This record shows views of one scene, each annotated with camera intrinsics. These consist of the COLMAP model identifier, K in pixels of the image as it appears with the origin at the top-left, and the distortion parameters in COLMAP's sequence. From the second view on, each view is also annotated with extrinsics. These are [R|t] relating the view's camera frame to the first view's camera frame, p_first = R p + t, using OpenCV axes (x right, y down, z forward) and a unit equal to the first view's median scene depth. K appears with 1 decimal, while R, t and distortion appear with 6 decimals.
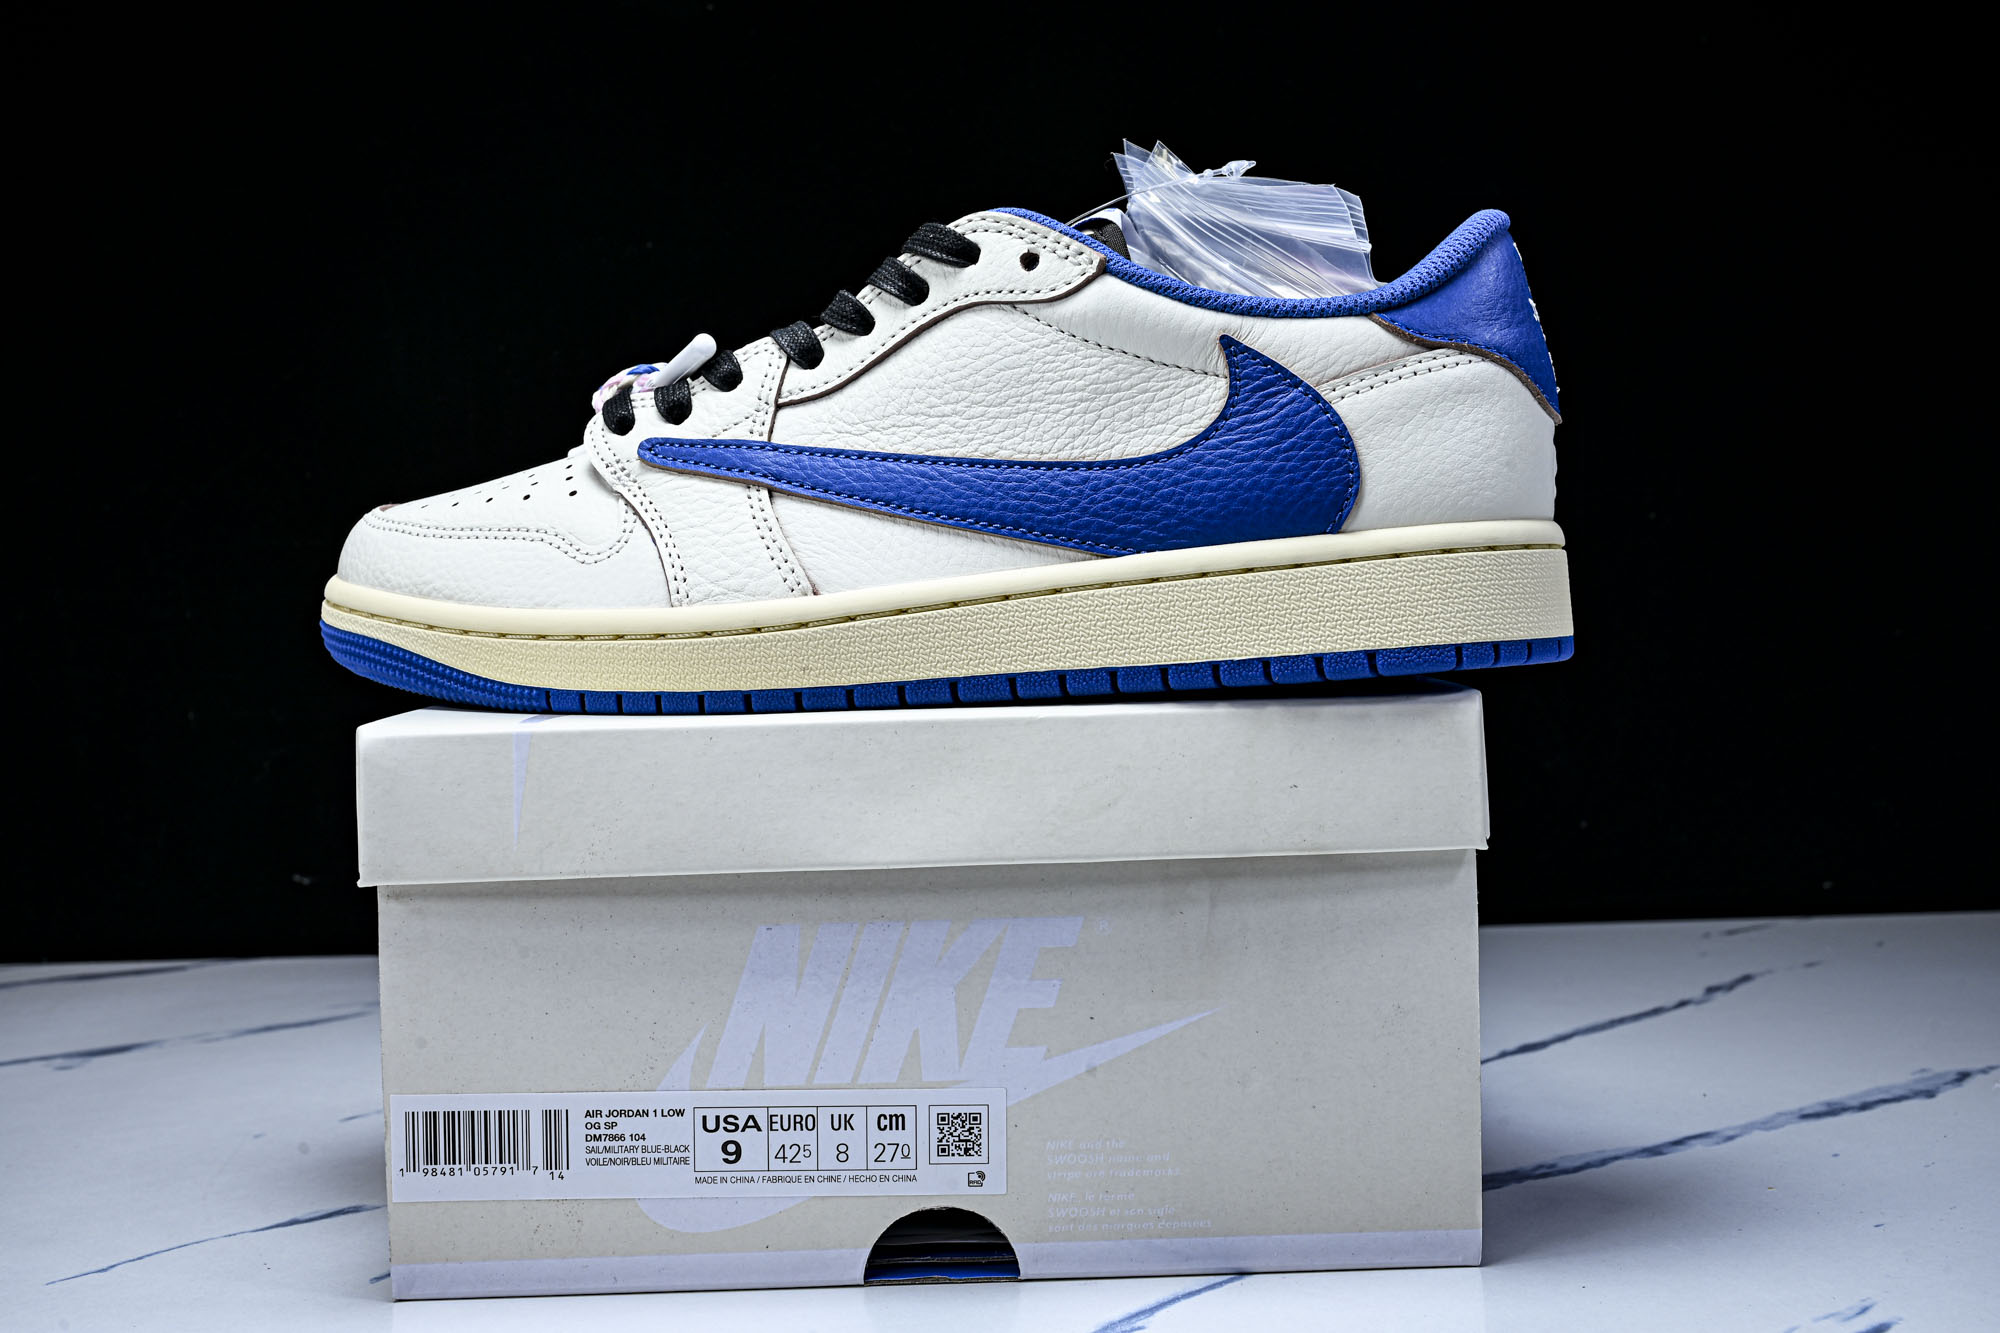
lens RADIAL K [[2301.5, 0, 1000.0], [0, 2301.5, 666.5], [0, 0, 1]] dist [-0.015202, -0.022941]
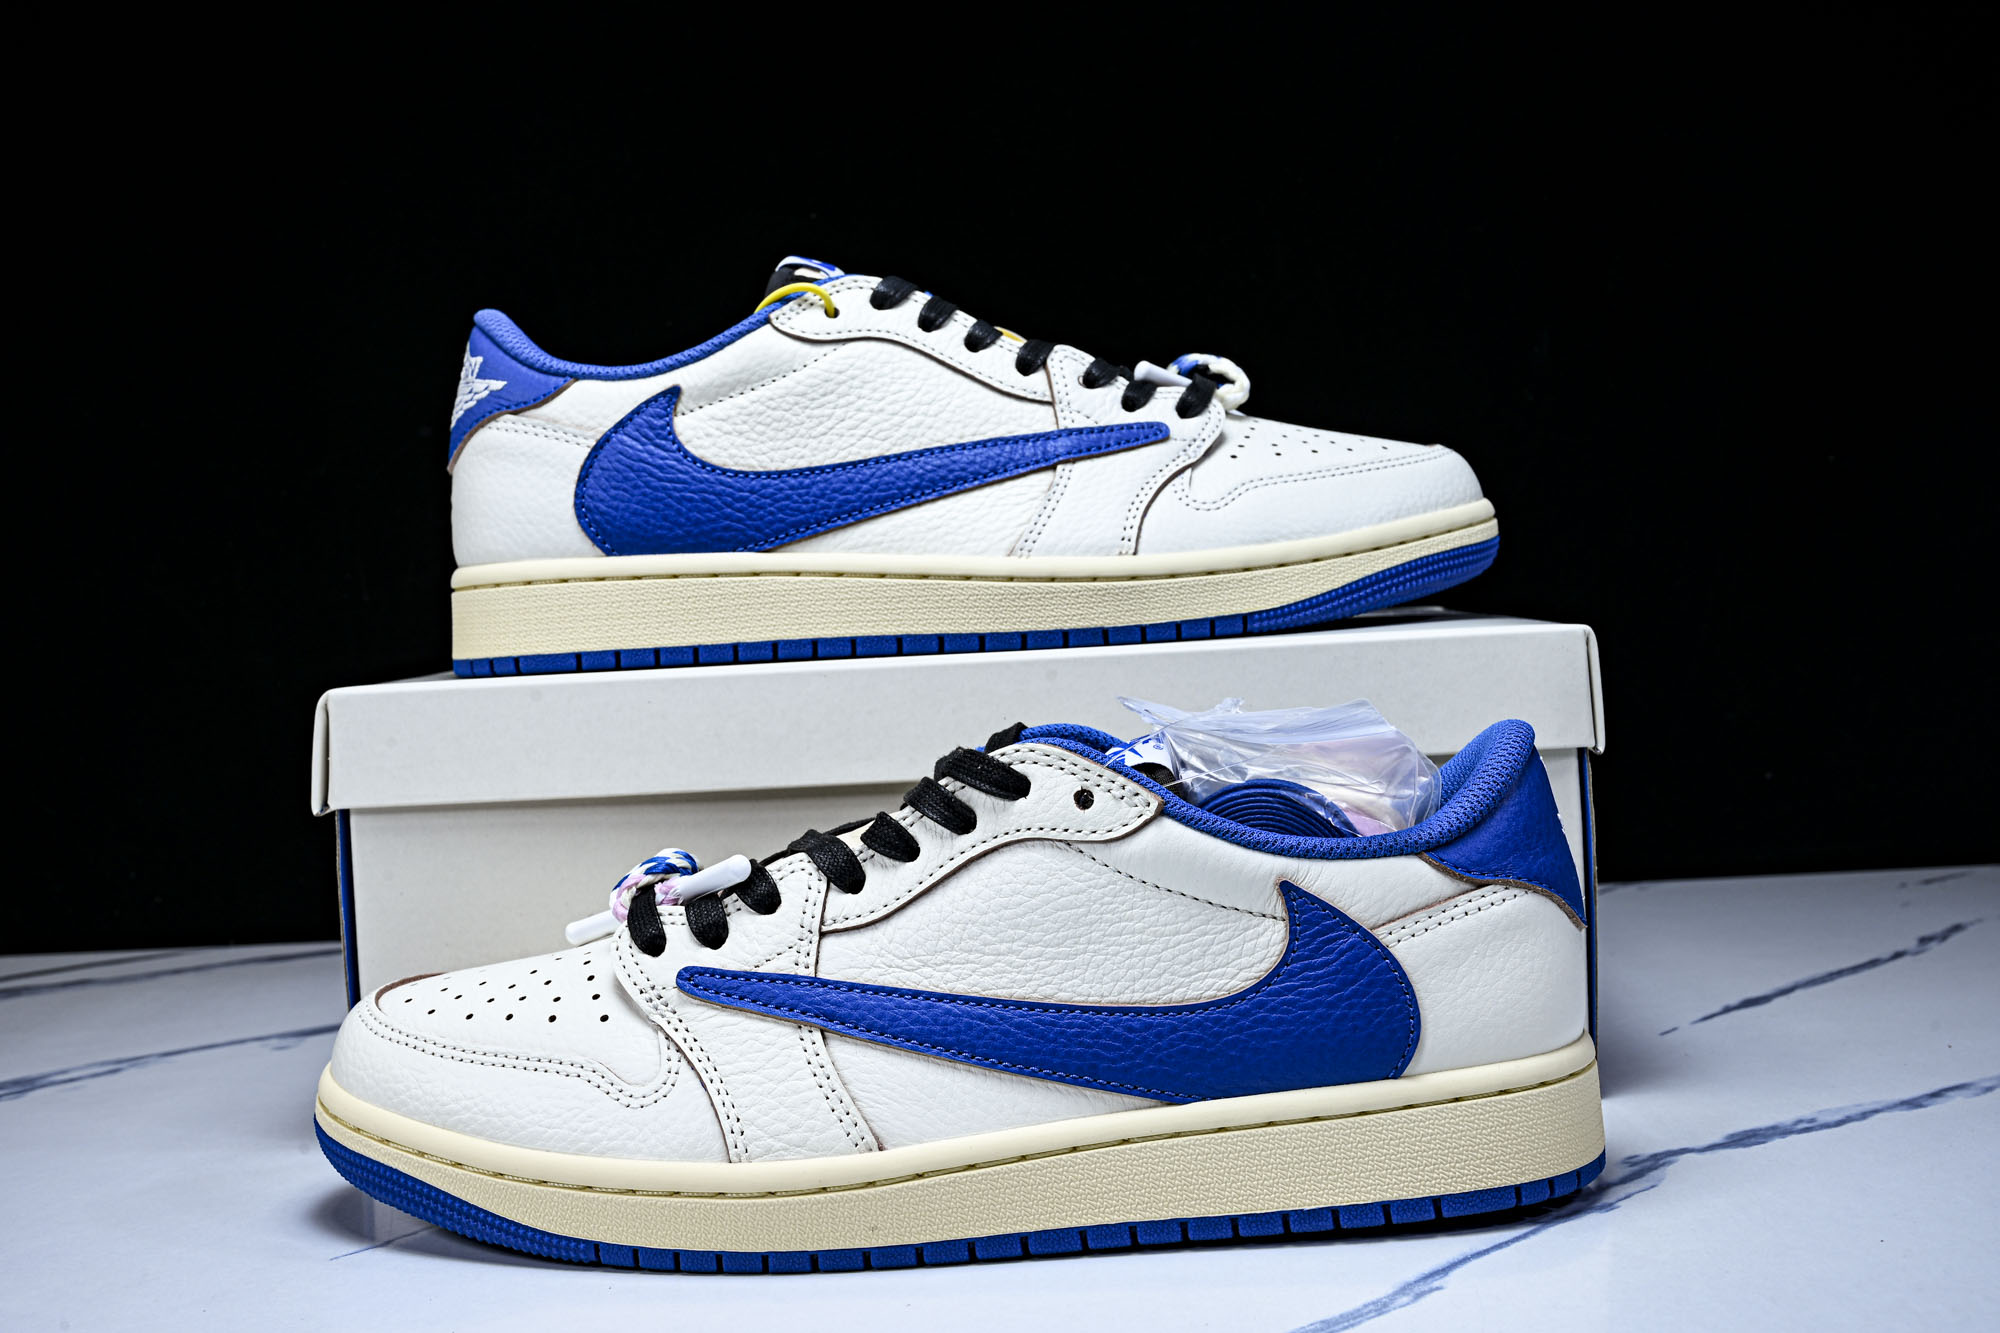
lens RADIAL K [[2301.5, 0, 1000.0], [0, 2301.5, 666.5], [0, 0, 1]] dist [-0.015202, -0.022941]
pose [[0.991512, -0.015783, 0.129054, -0.152197], [0.016460, 0.999856, -0.004177, -0.231745], [-0.128970, 0.006266, 0.991629, 0.012756]]
